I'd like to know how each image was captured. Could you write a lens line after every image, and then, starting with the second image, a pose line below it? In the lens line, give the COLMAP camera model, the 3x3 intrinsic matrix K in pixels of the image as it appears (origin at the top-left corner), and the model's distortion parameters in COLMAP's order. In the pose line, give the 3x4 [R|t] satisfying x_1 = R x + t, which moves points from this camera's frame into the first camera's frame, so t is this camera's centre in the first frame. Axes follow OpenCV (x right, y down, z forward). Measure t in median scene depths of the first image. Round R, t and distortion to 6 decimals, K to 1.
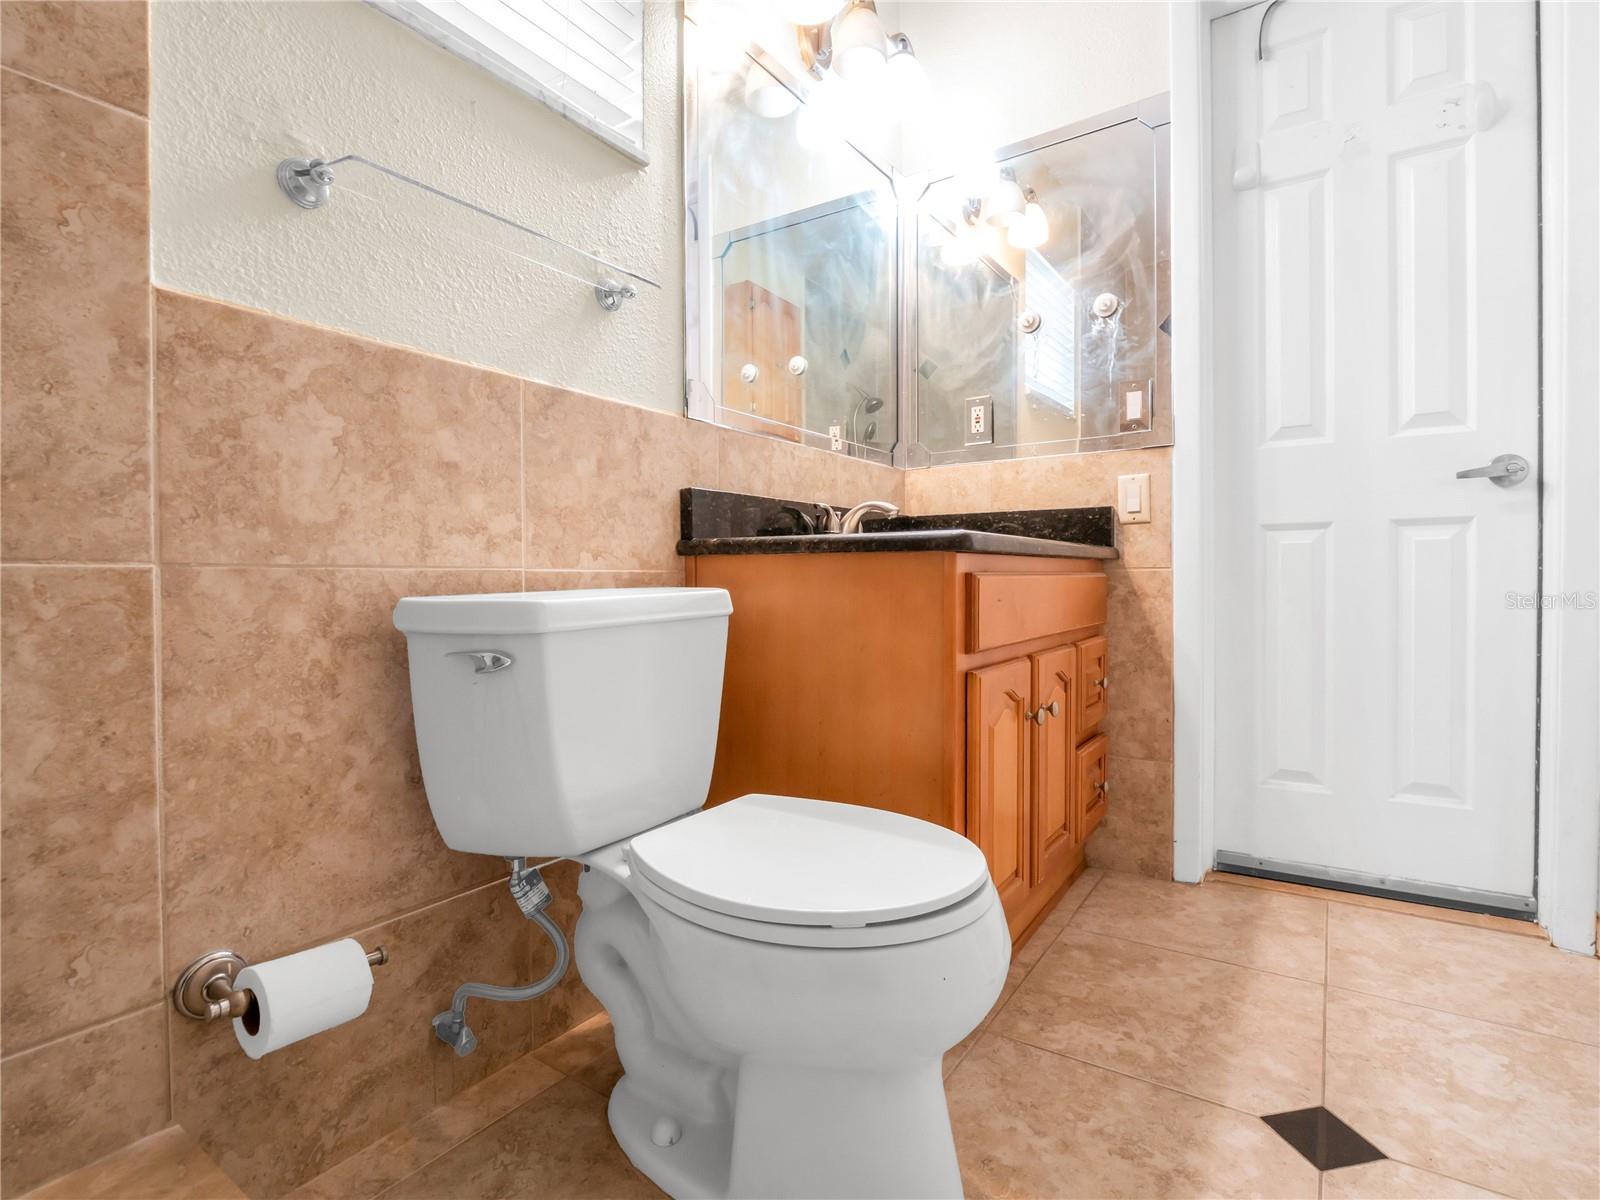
lens RADIAL K [[817.0, 0, 807.4], [0, 817.0, 598.4], [0, 0, 1]] dist [-0.011217, -0.000121]
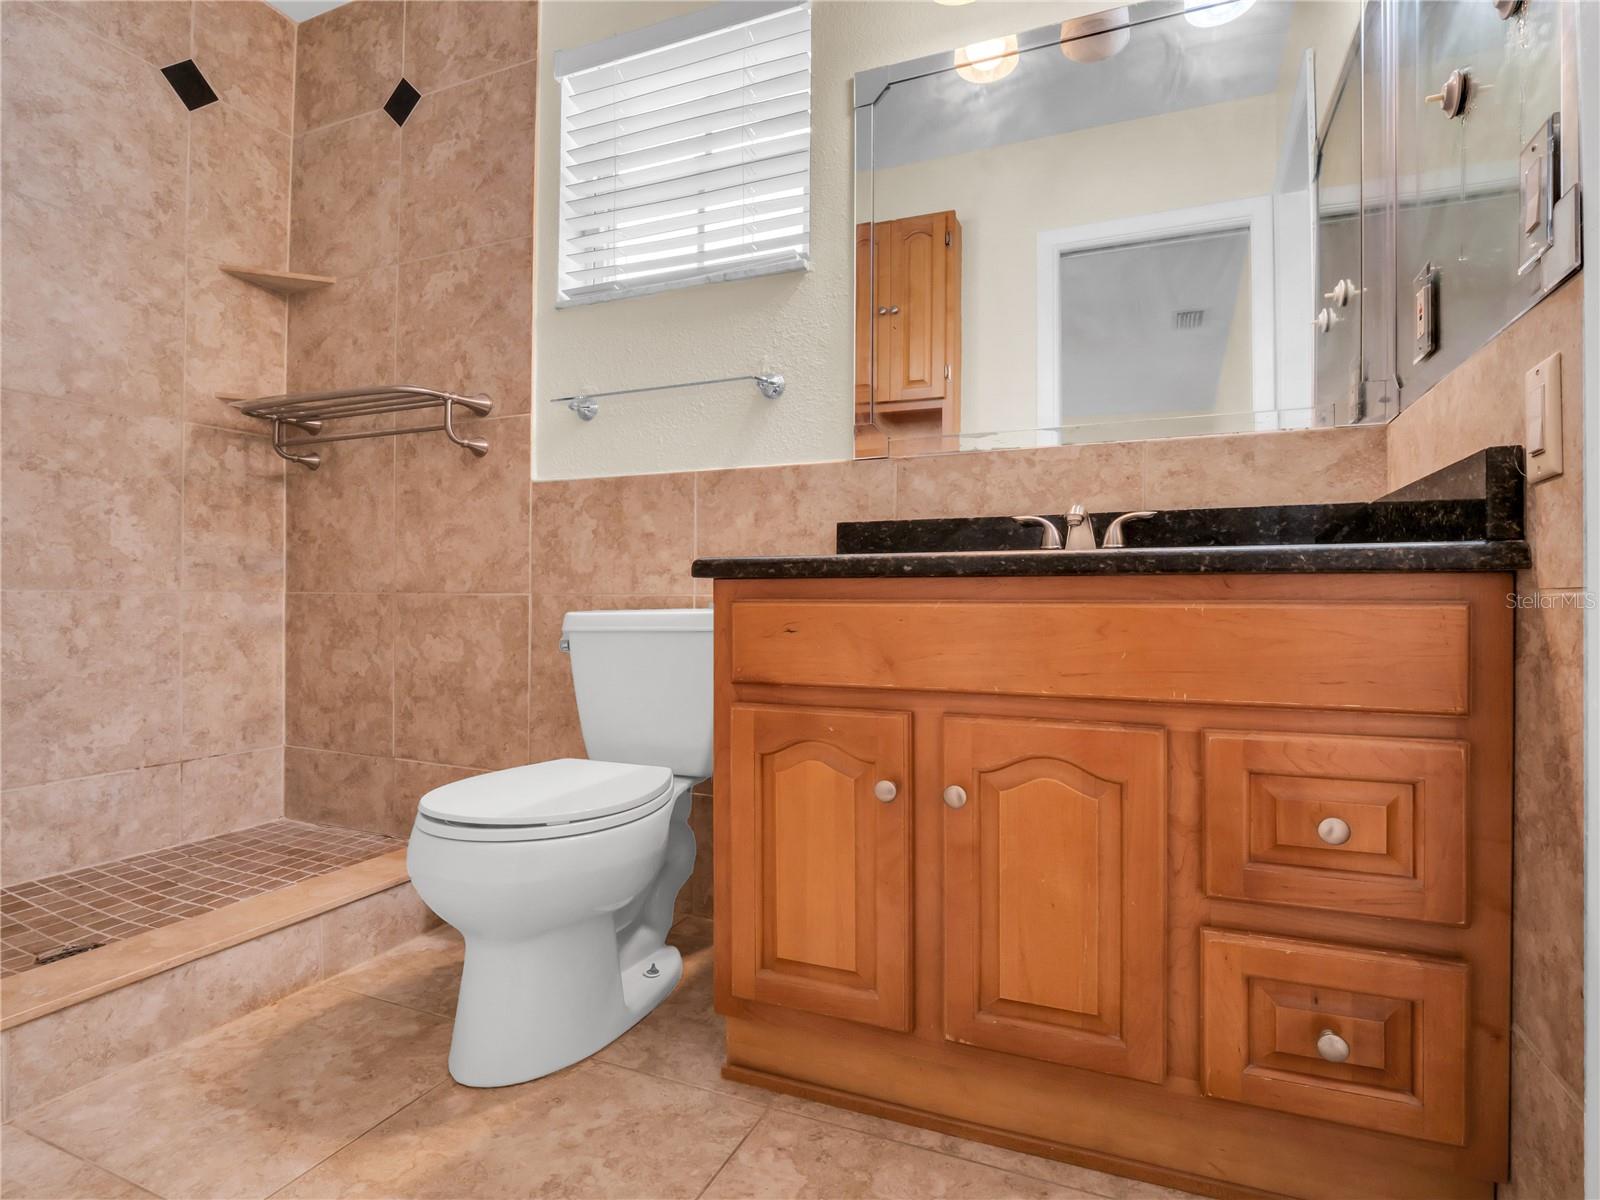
lens RADIAL K [[817.0, 0, 807.4], [0, 817.0, 598.4], [0, 0, 1]] dist [-0.011217, -0.000121]
pose [[0.181810, 0.004559, -0.983323, 1.427172], [-0.030676, 0.999529, -0.001038, -0.041412], [0.982855, 0.030353, 0.181865, 1.109344]]
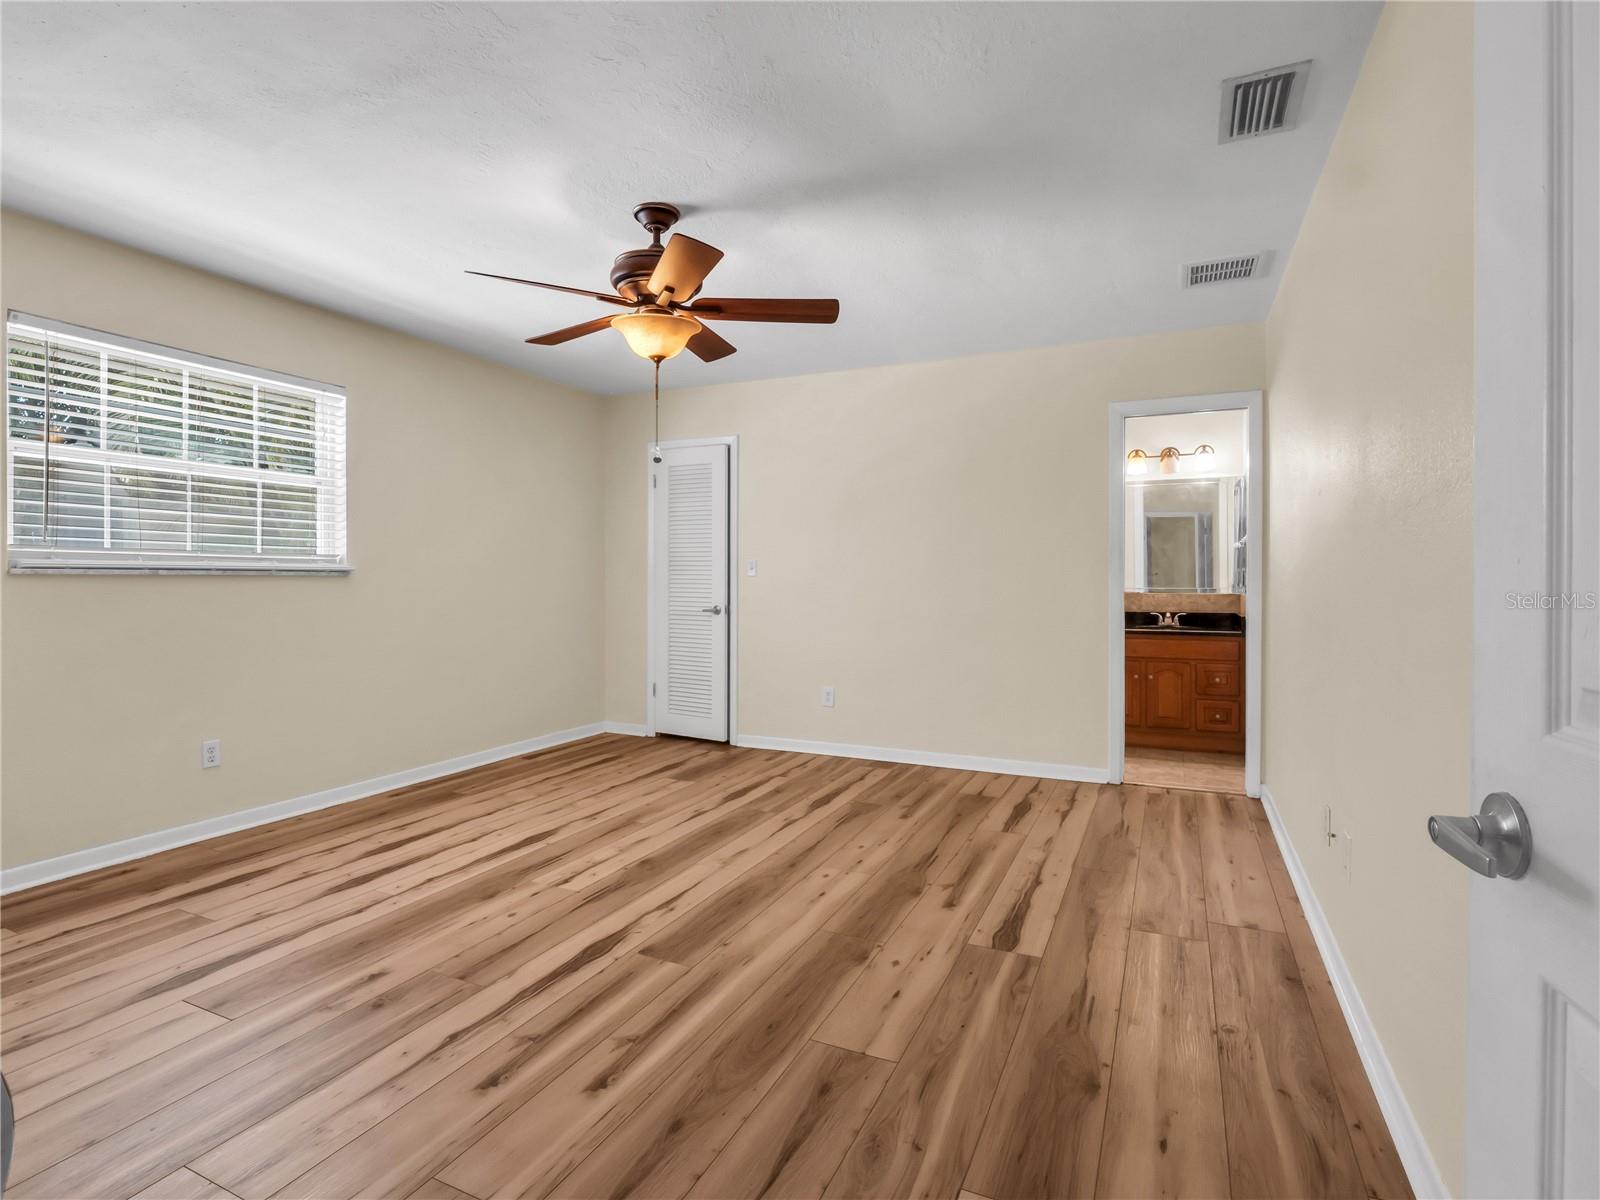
lens RADIAL K [[817.0, 0, 807.4], [0, 817.0, 598.4], [0, 0, 1]] dist [-0.011217, -0.000121]
pose [[0.157762, 0.017313, -0.987325, 5.167749], [-0.033817, 0.999355, 0.012120, -0.296381], [0.986898, 0.031476, 0.158246, -1.450008]]
